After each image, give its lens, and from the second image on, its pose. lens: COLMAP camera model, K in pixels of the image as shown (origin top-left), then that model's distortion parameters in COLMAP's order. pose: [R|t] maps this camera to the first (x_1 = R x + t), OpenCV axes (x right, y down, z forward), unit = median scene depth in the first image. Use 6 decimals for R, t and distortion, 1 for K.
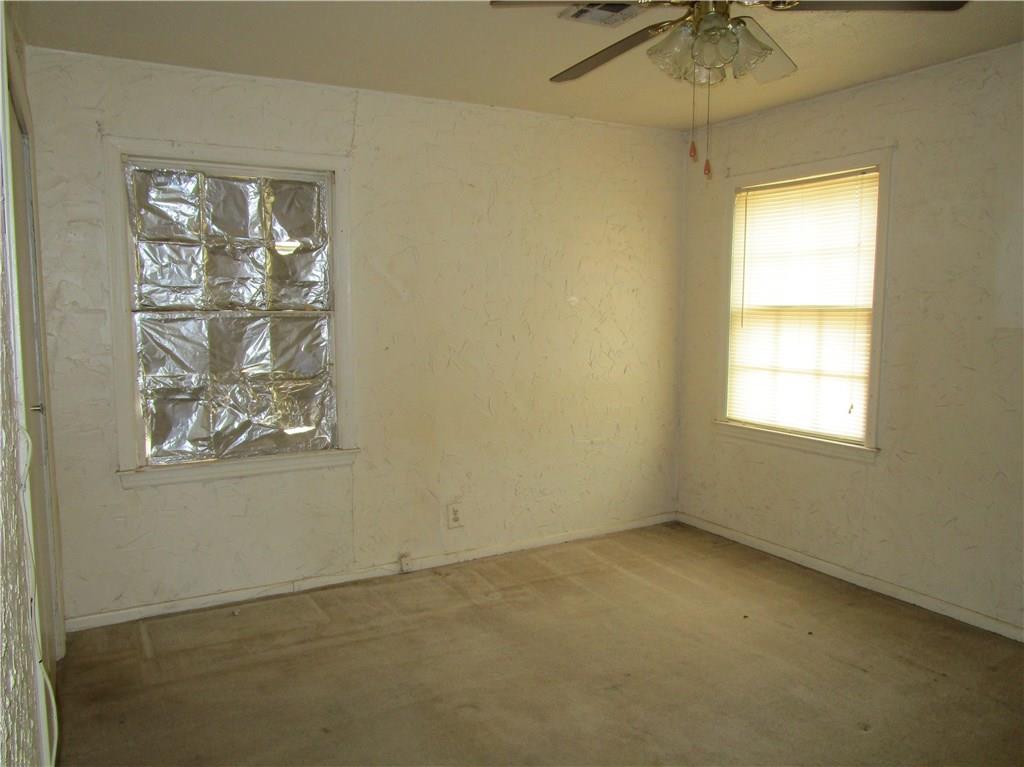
lens RADIAL K [[787.8, 0, 512.3], [0, 787.8, 385.1], [0, 0, 1]] dist [-0.024733, 0.015499]
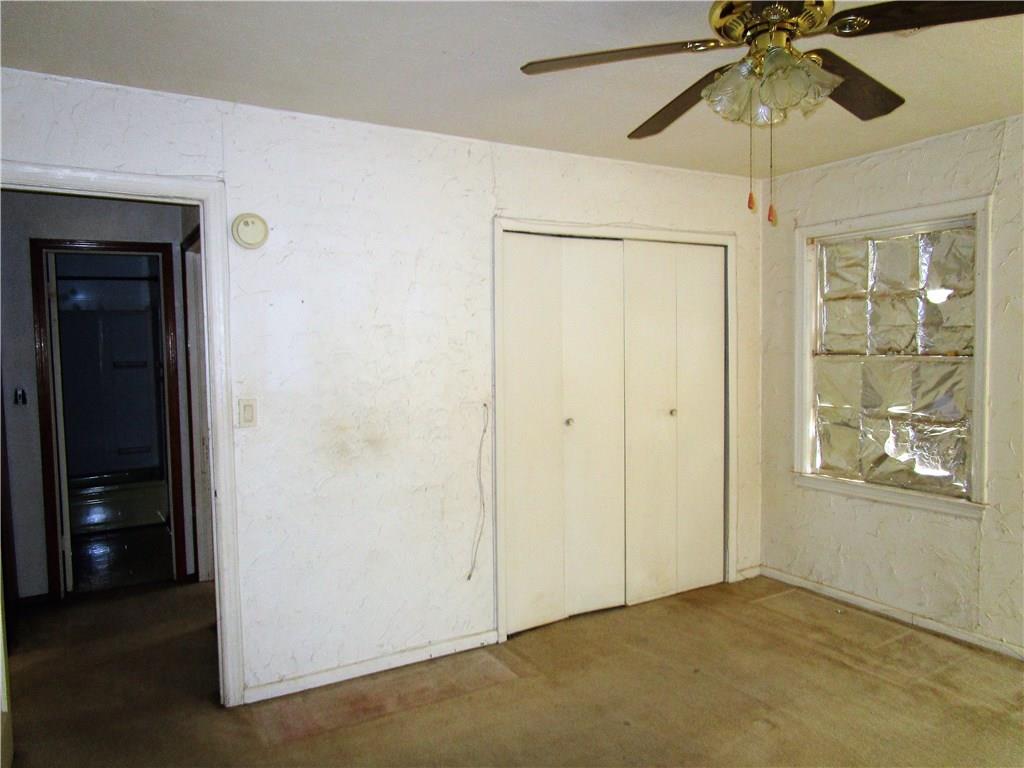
lens RADIAL K [[787.8, 0, 522.6], [0, 787.8, 383.1], [0, 0, 1]] dist [-0.024733, 0.015499]
pose [[-0.015851, 0.051935, -0.998525, 0.759638], [-0.085531, 0.994919, 0.053105, -0.067241], [0.996209, 0.086247, -0.011328, 0.474156]]
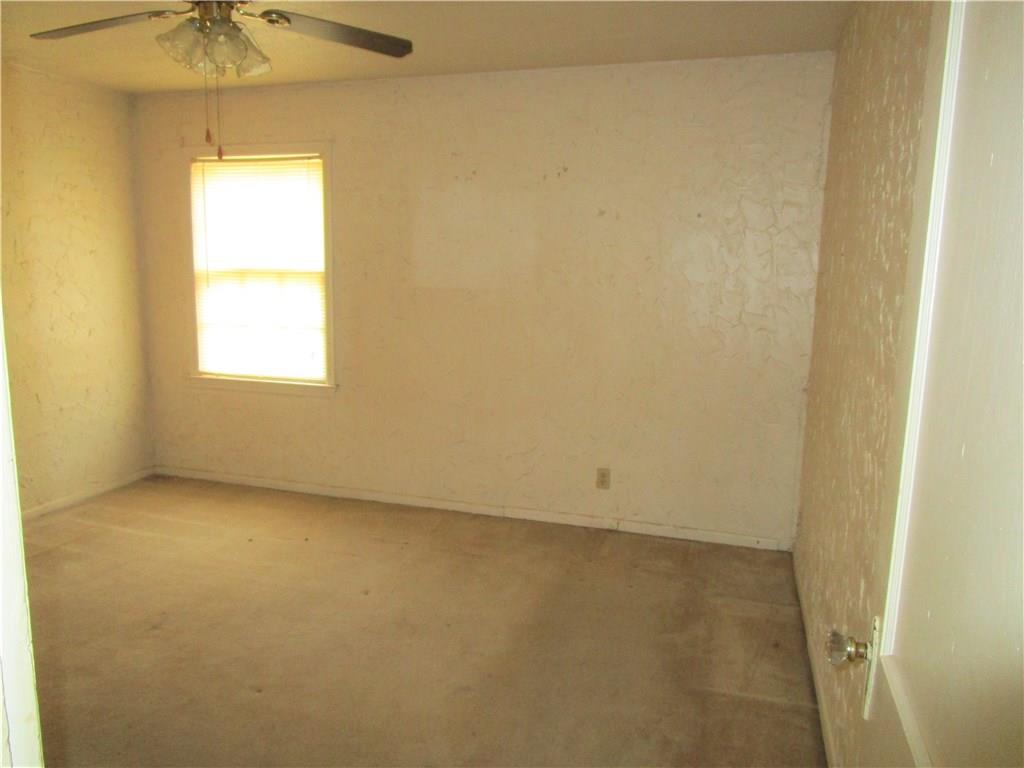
lens RADIAL K [[787.8, 0, 507.6], [0, 787.8, 388.9], [0, 0, 1]] dist [-0.024733, 0.015499]
pose [[0.720290, -0.100965, 0.686286, -0.181968], [0.055336, 0.994561, 0.088240, -0.007526], [-0.691462, -0.025582, 0.721960, -0.085519]]
